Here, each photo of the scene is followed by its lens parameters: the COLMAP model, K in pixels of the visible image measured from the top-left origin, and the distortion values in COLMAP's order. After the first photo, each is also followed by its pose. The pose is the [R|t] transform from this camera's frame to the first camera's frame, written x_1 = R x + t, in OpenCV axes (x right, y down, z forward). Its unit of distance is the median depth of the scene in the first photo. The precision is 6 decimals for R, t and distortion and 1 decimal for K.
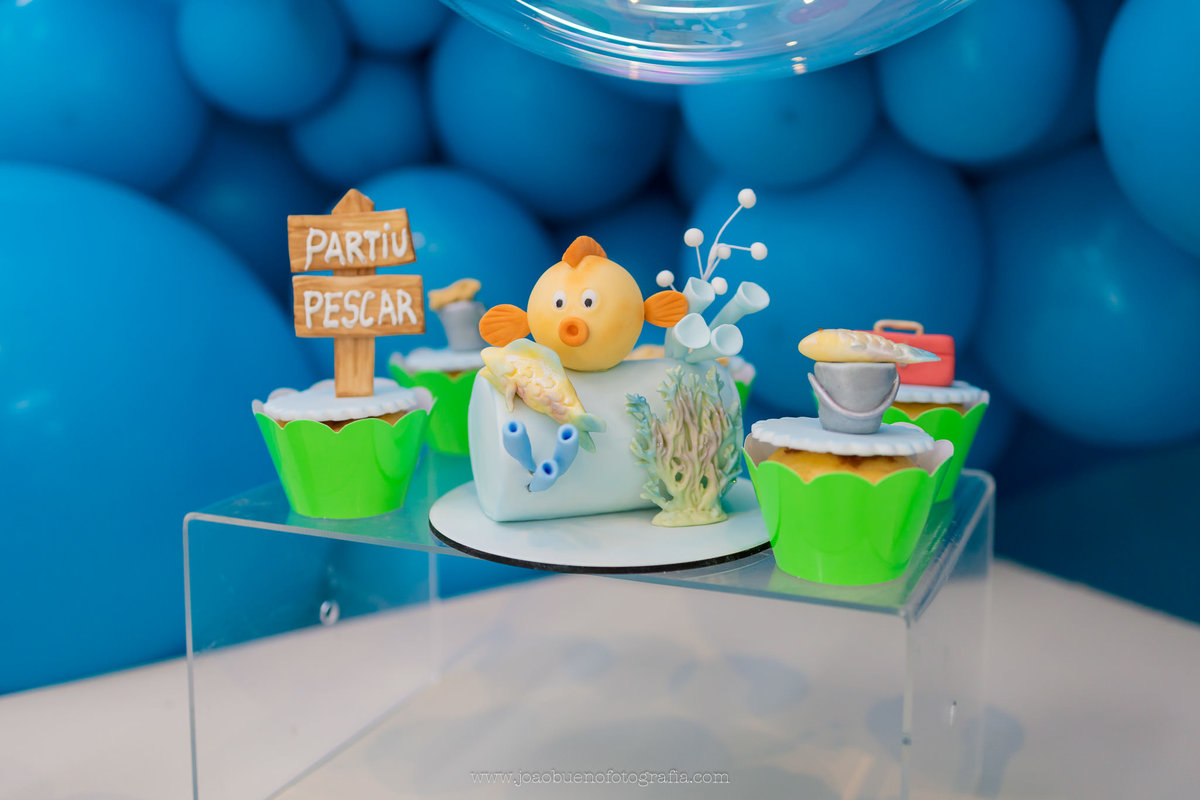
lens RADIAL K [[1197.0, 0, 600.8], [0, 1197.0, 362.9], [0, 0, 1]] dist [-0.005310, 0.000814]
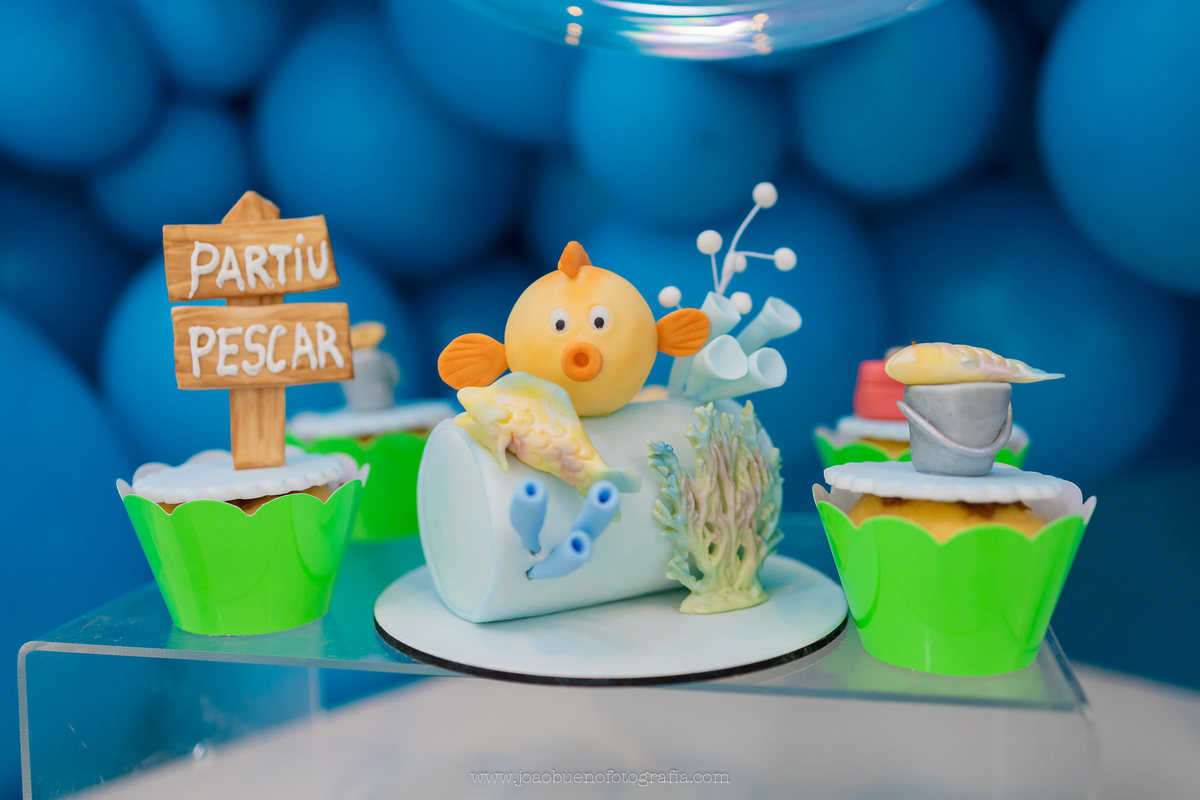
lens RADIAL K [[1194.1, 0, 600.9], [0, 1194.1, 382.9], [0, 0, 1]] dist [0.015004, 0.005985]
pose [[0.984315, -0.036313, 0.172640, -0.132308], [0.045217, 0.997827, -0.047921, 0.022306], [-0.170525, 0.054976, 0.983819, 0.244168]]
